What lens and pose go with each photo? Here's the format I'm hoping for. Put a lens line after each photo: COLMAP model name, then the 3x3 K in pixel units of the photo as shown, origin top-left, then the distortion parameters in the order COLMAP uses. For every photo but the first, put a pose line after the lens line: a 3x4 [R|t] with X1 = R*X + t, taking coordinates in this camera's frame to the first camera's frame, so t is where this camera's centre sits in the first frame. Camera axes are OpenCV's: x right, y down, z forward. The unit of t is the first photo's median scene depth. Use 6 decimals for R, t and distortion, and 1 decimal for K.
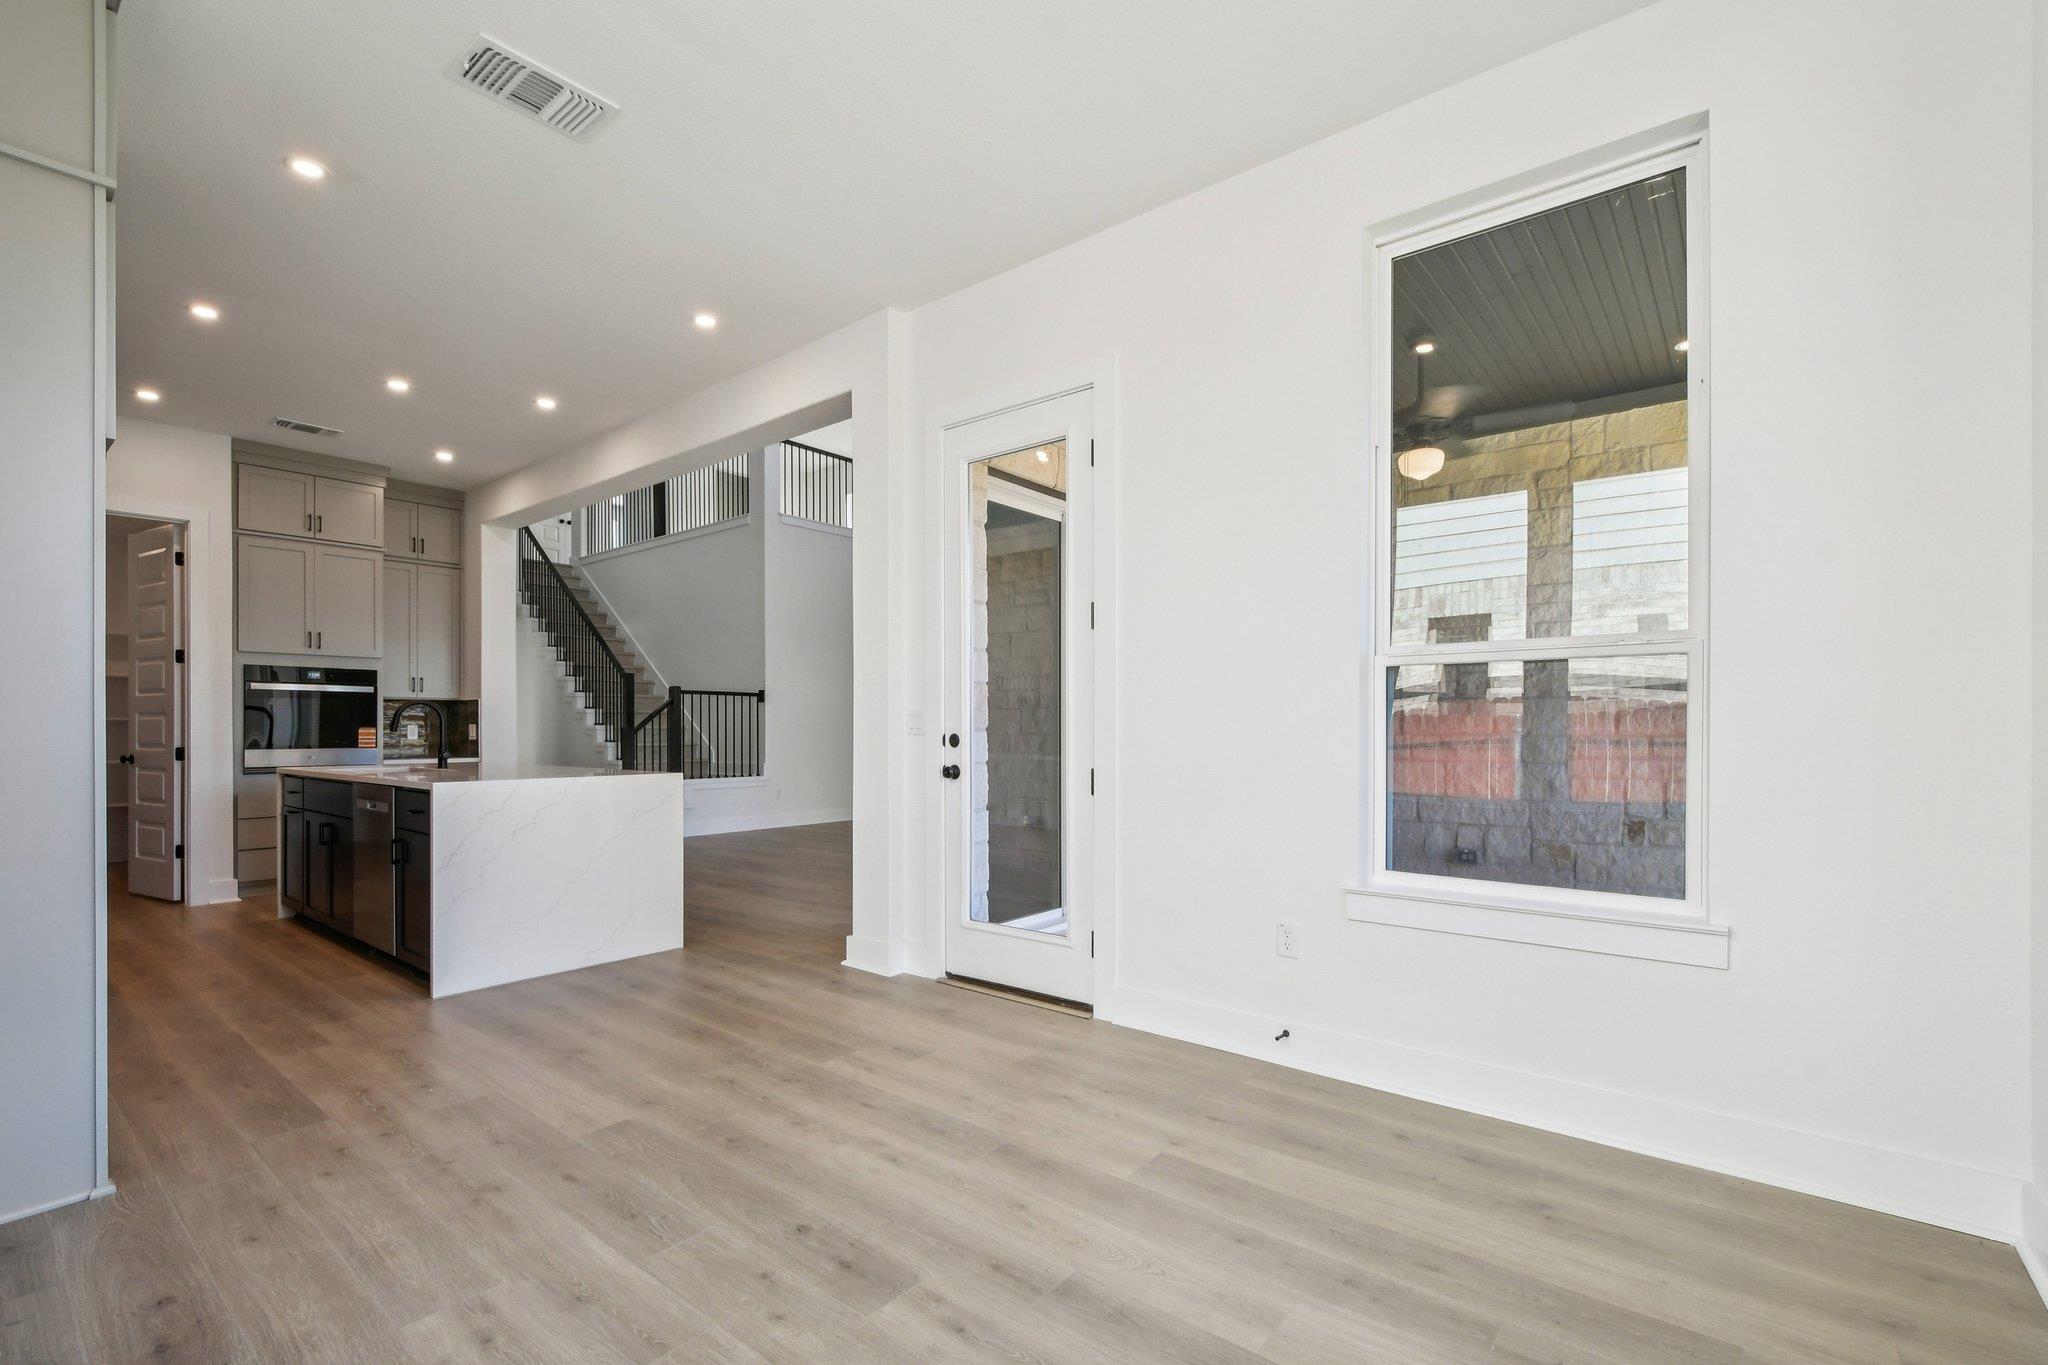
lens RADIAL K [[897.1, 0, 1018.6], [0, 897.1, 732.5], [0, 0, 1]] dist [-0.001852, -0.000581]
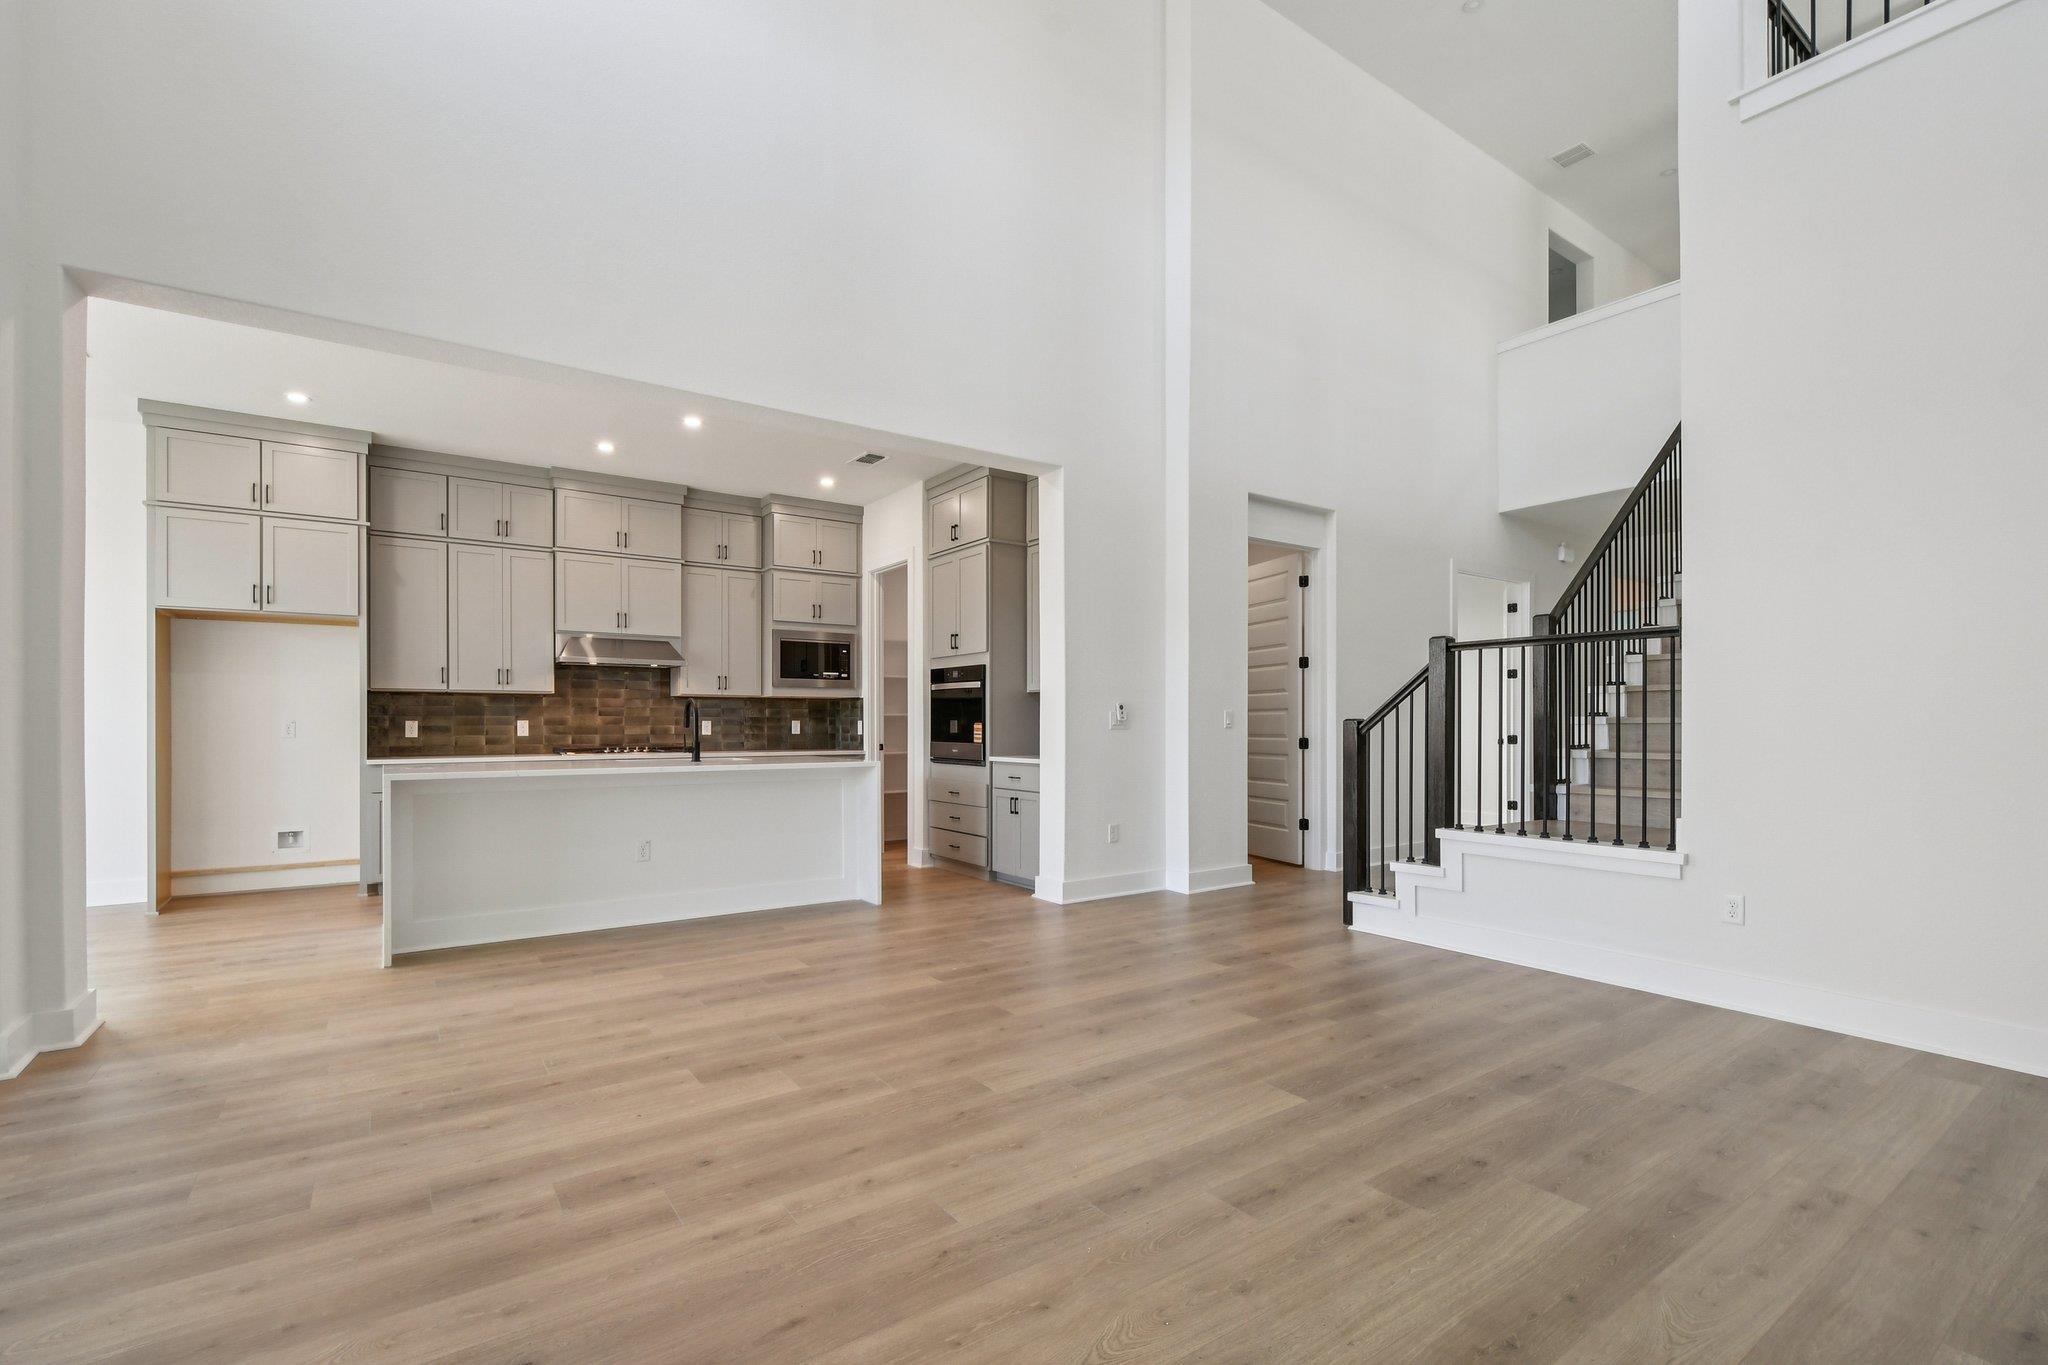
lens RADIAL K [[912.8, 0, 1020.8], [0, 912.8, 730.0], [0, 0, 1]] dist [0.001722, -0.000615]
pose [[-0.281440, 0.006260, -0.959559, 0.166583], [-0.002426, 0.999971, 0.007236, -0.003675], [0.959576, 0.004365, -0.281416, 0.956838]]
